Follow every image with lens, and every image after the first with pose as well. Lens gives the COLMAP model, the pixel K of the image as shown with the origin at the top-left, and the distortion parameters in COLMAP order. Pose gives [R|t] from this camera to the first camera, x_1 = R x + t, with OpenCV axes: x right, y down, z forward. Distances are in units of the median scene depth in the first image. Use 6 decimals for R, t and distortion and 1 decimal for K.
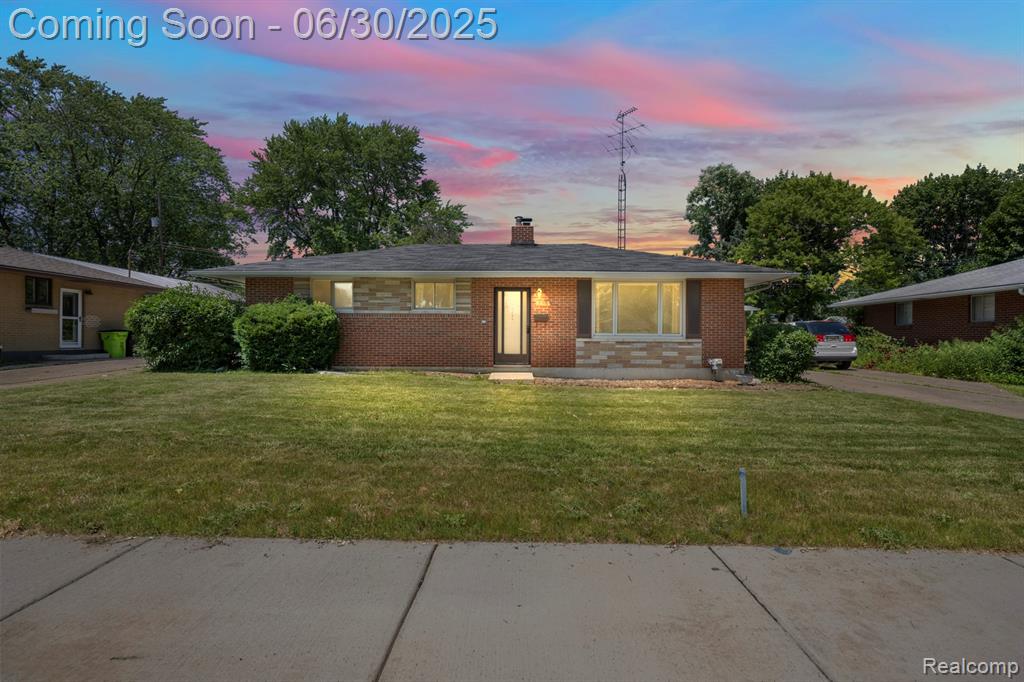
lens RADIAL K [[494.8, 0, 510.7], [0, 494.8, 334.5], [0, 0, 1]] dist [0.003480, 0.000649]
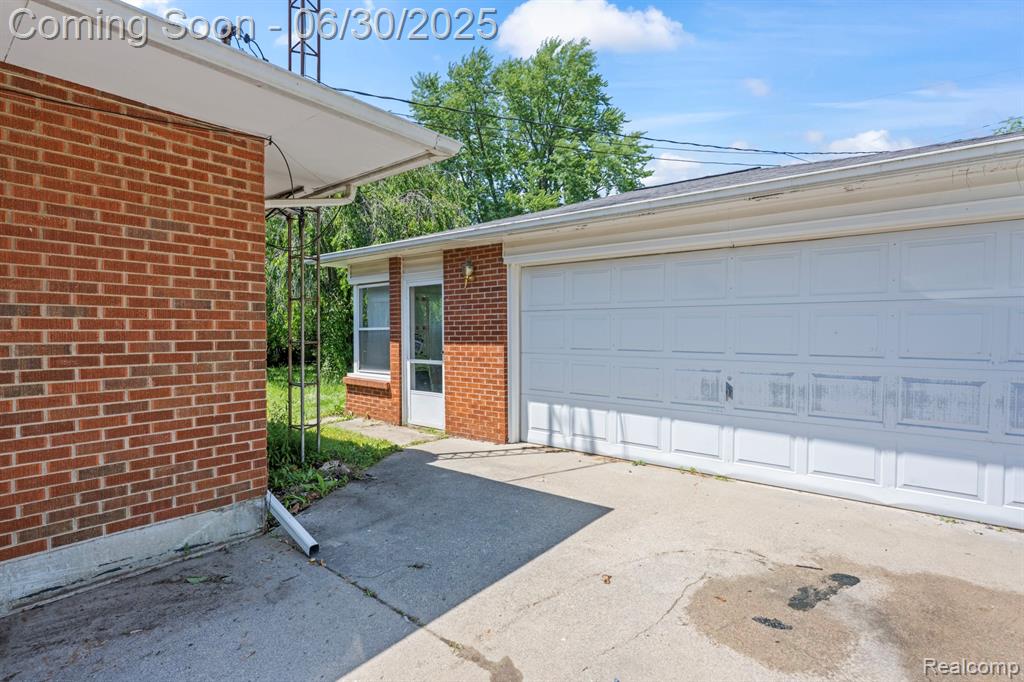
lens RADIAL K [[508.0, 0, 517.9], [0, 508.0, 330.0], [0, 0, 1]] dist [0.002244, 0.000612]
pose [[0.782687, -0.003456, -0.622406, 0.736466], [0.006345, 0.999977, 0.002428, -0.011086], [0.622383, -0.005849, 0.782691, 1.444730]]
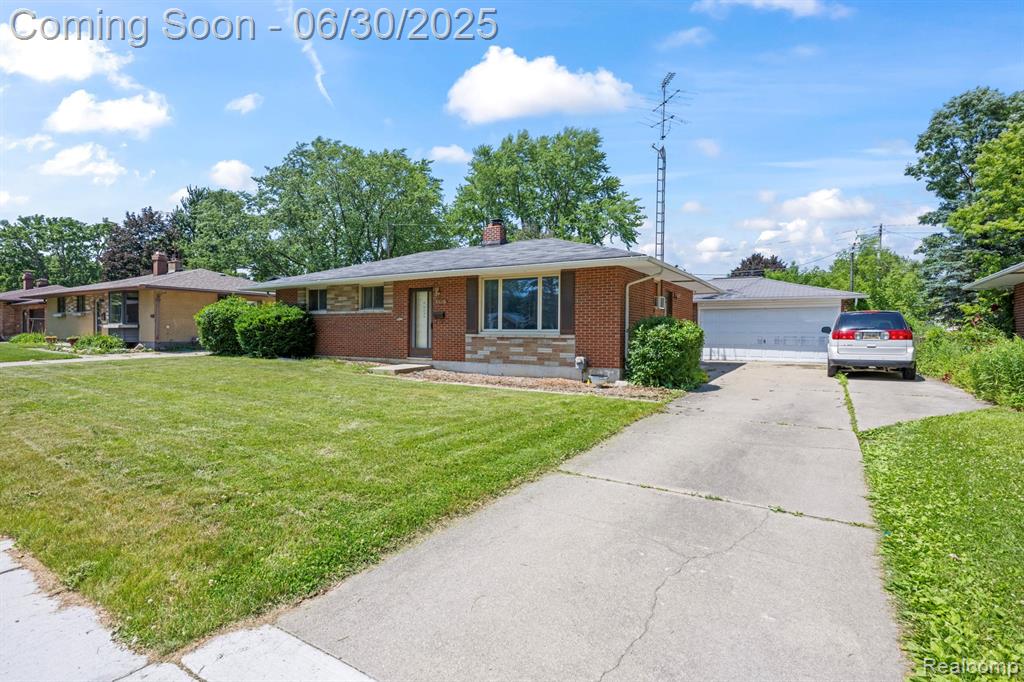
lens RADIAL K [[494.8, 0, 510.7], [0, 494.8, 334.5], [0, 0, 1]] dist [0.003480, 0.000649]
pose [[0.852768, 0.002384, -0.522284, 0.759879], [0.000462, 0.999986, 0.005320, 0.003363], [0.522289, -0.004778, 0.852755, 0.157981]]
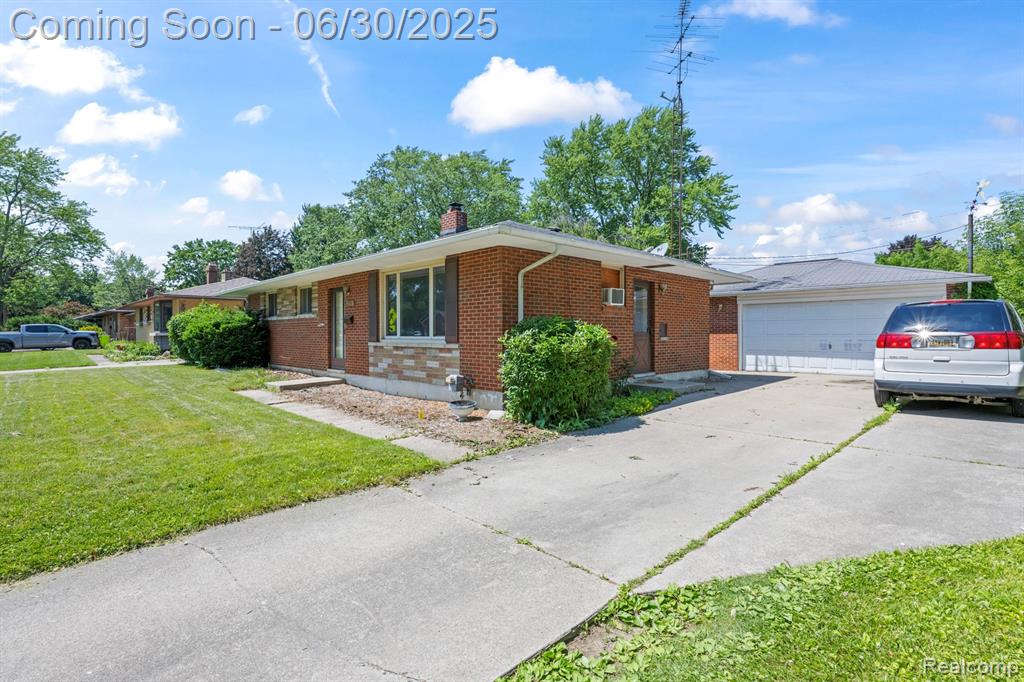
lens RADIAL K [[490.9, 0, 510.4], [0, 490.9, 331.7], [0, 0, 1]] dist [0.004450, 0.000261]
pose [[0.698842, -0.011106, -0.715190, 0.908345], [0.012040, 0.999920, -0.003762, -0.004039], [0.715175, -0.005981, 0.698920, 0.582952]]
